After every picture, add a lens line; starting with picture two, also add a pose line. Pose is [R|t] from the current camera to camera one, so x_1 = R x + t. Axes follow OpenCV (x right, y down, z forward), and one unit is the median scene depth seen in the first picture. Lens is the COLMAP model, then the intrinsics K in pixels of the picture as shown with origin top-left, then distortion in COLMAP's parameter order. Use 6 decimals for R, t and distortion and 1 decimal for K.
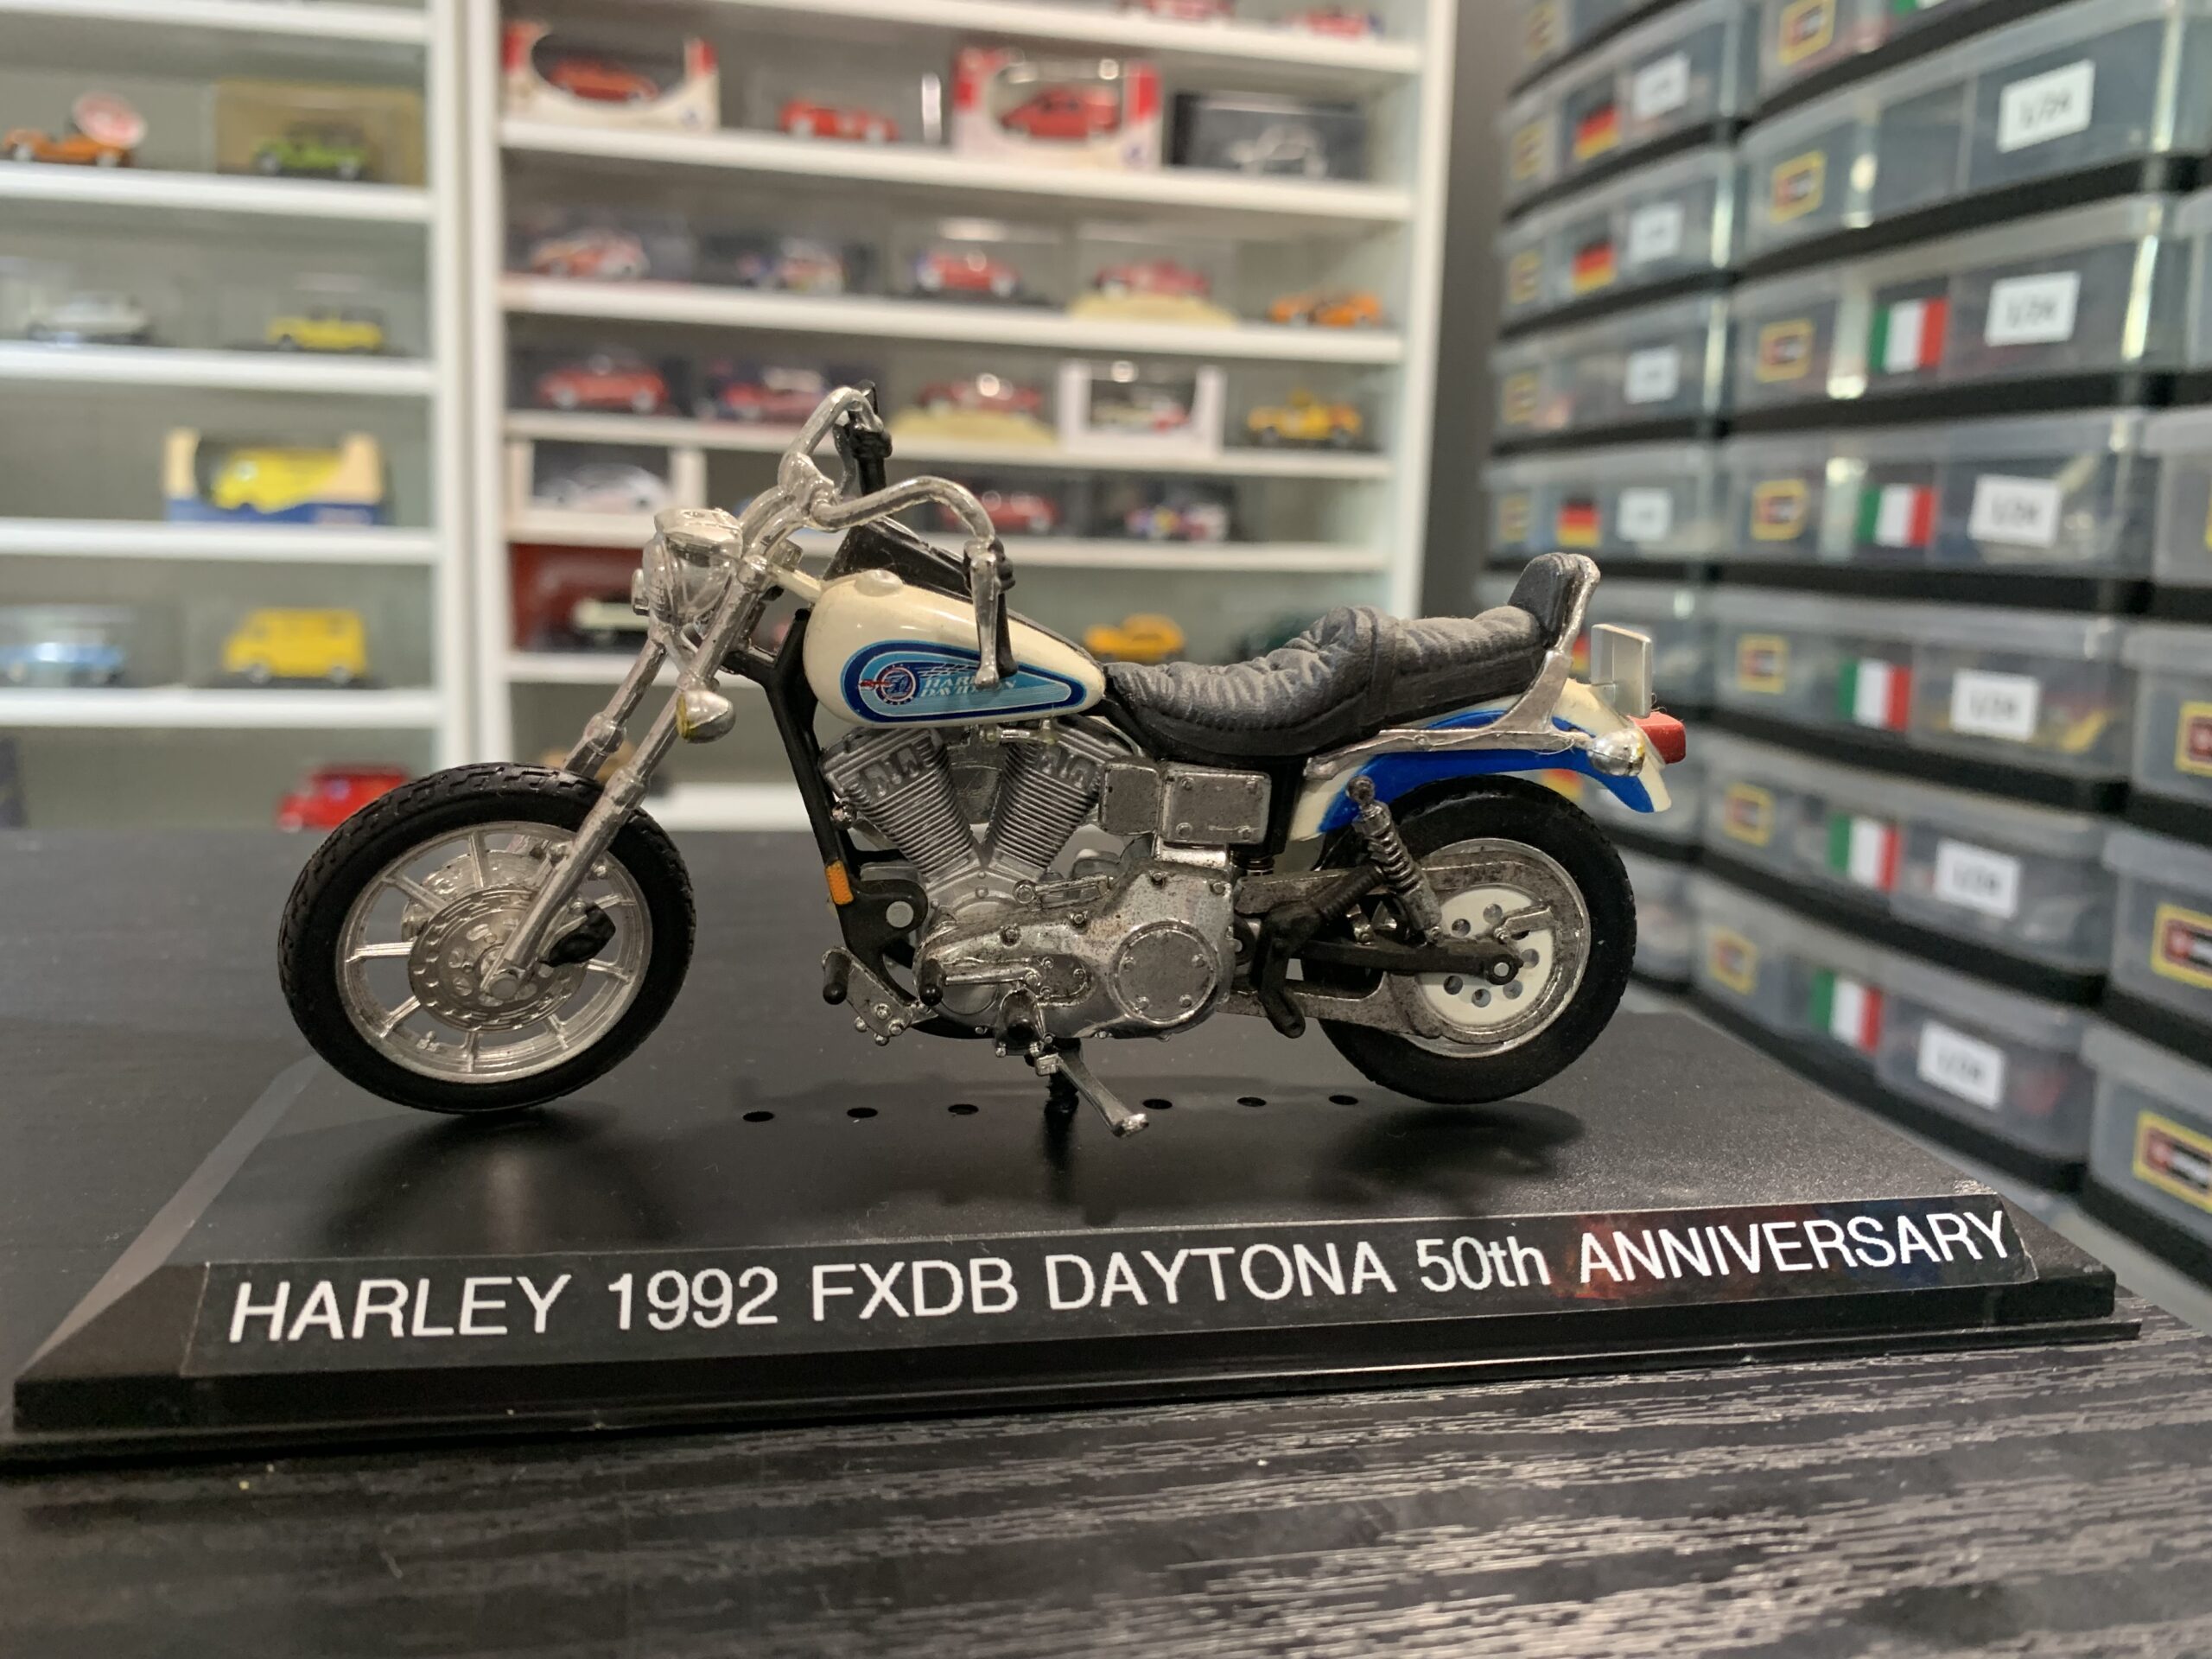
lens RADIAL K [[1745.8, 0, 1106.0], [0, 1745.8, 829.5], [0, 0, 1]] dist [0.107198, -0.305774]
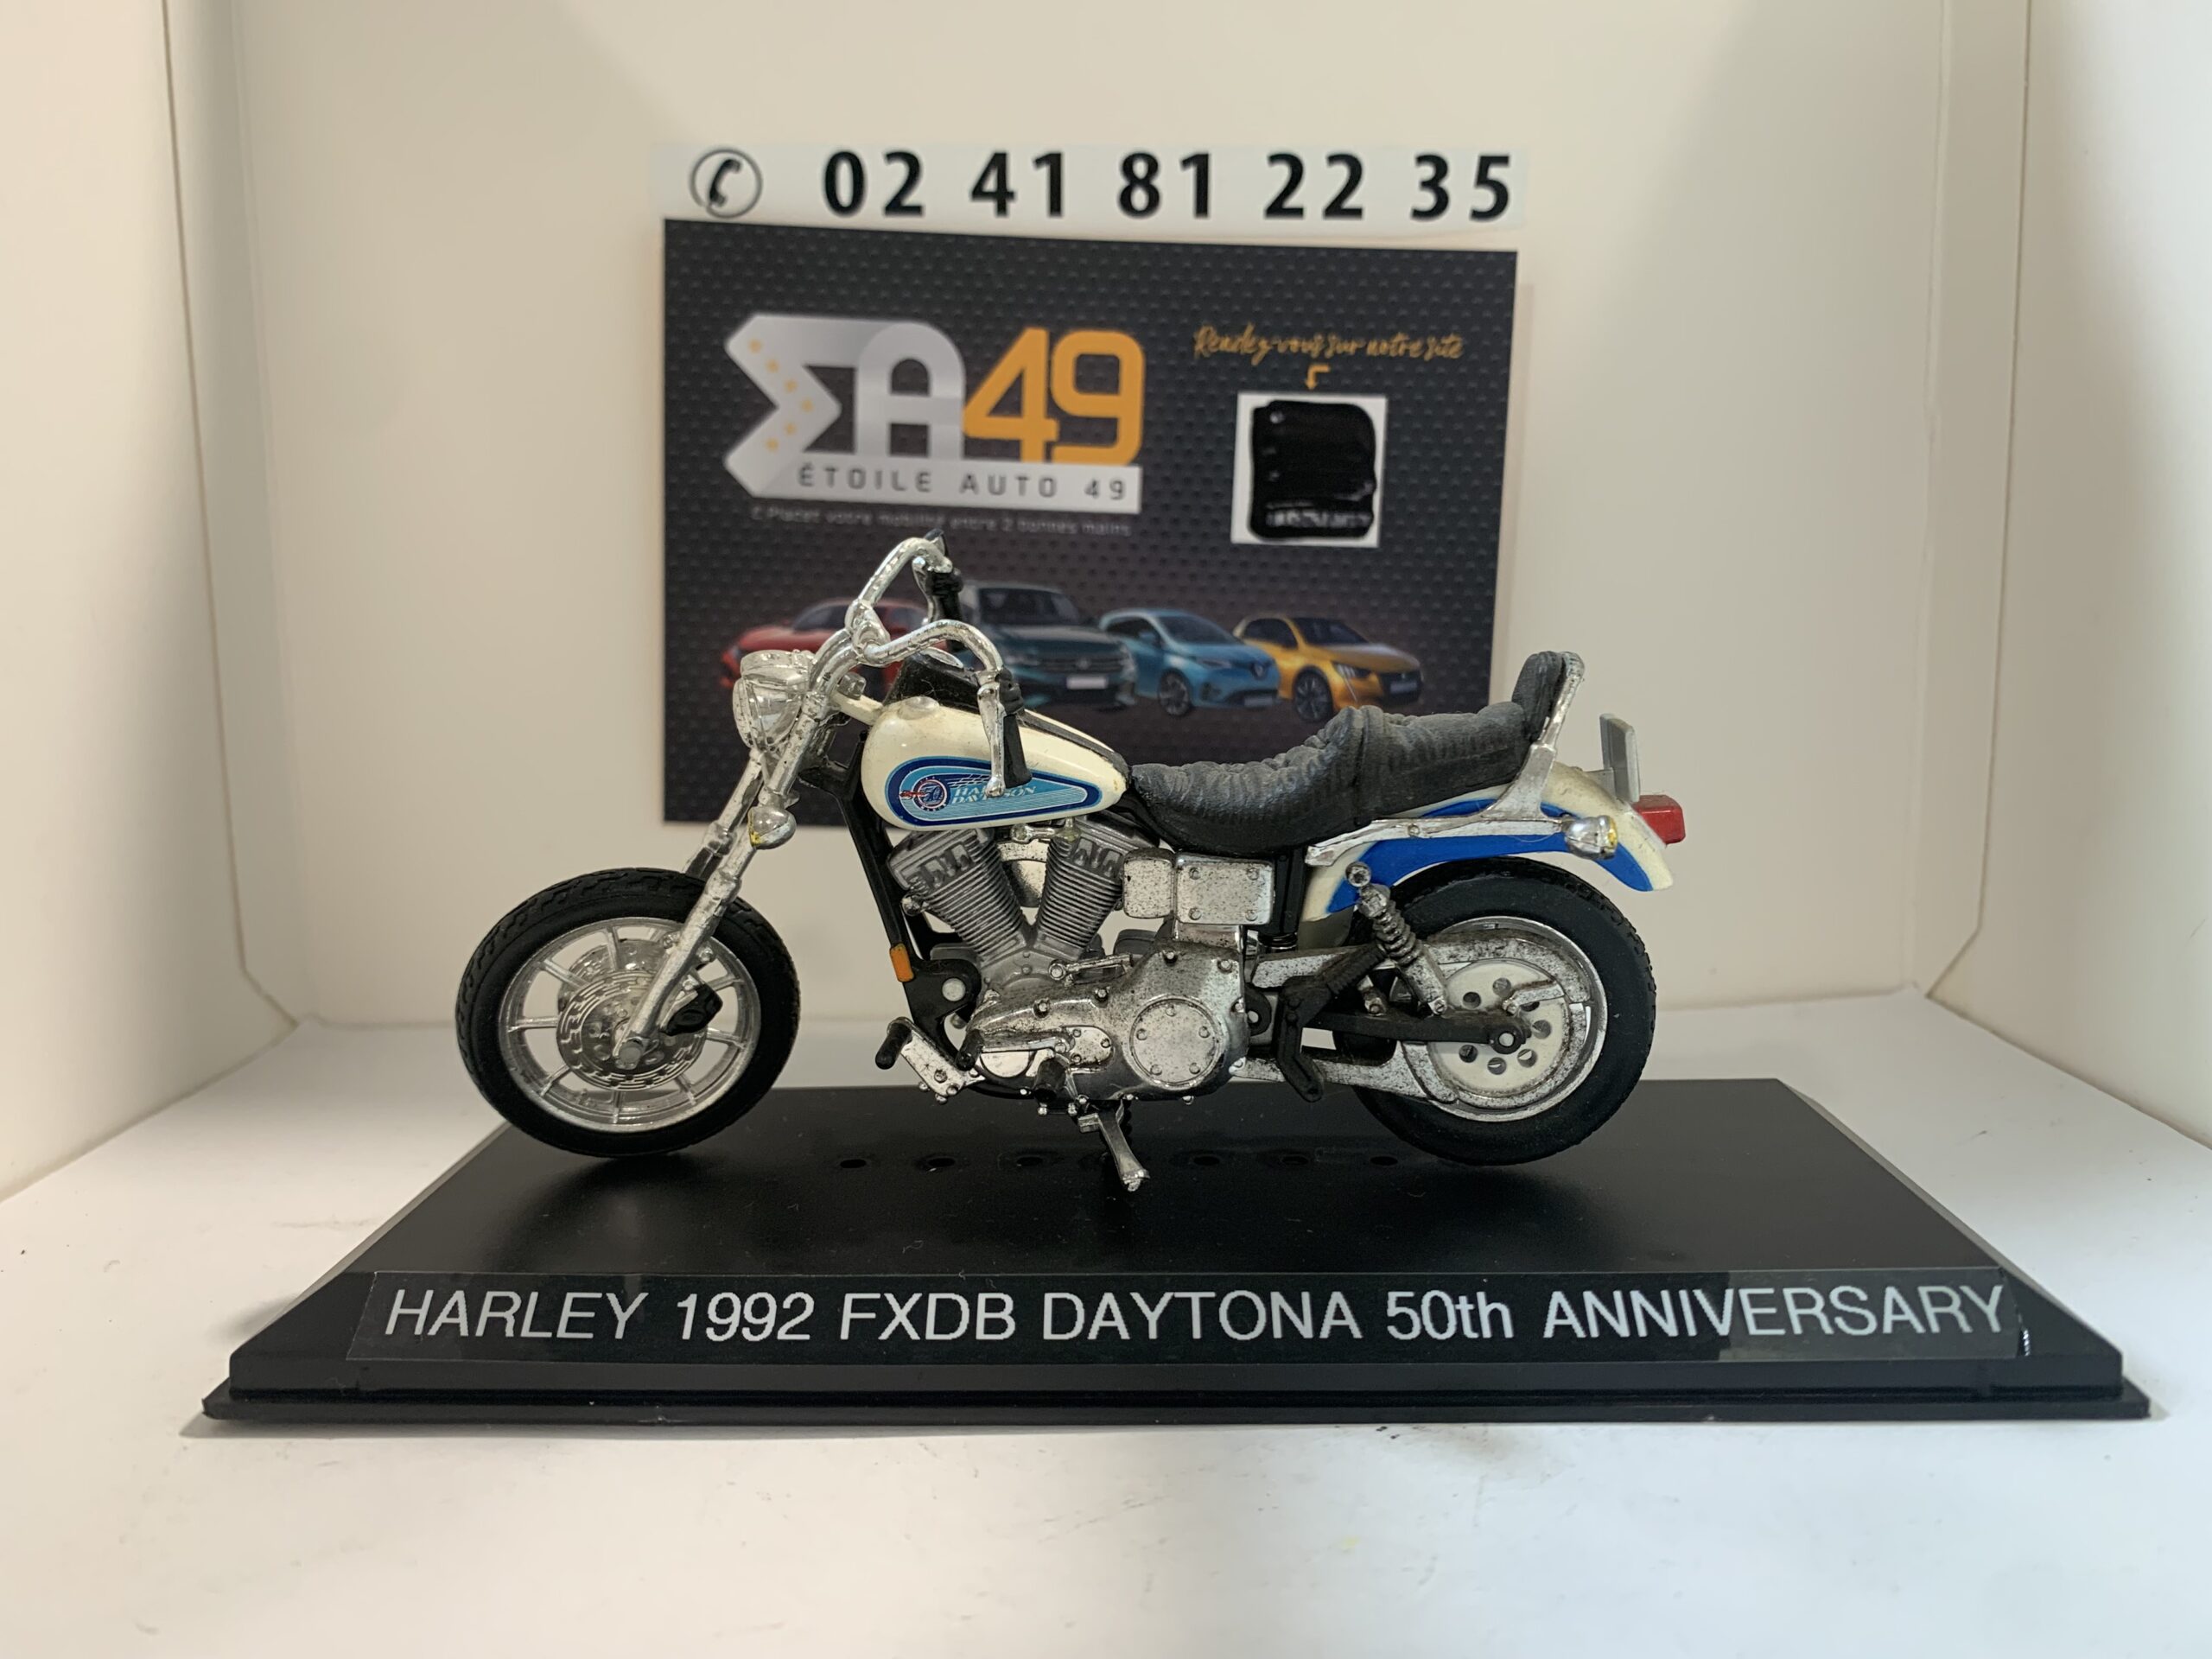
lens RADIAL K [[1745.8, 0, 1106.0], [0, 1745.8, 829.5], [0, 0, 1]] dist [0.107198, -0.305774]
pose [[0.971243, -0.024094, -0.236867, 0.271641], [0.018198, 0.999469, -0.027046, -0.025958], [0.237393, 0.021958, 0.971166, -0.104164]]
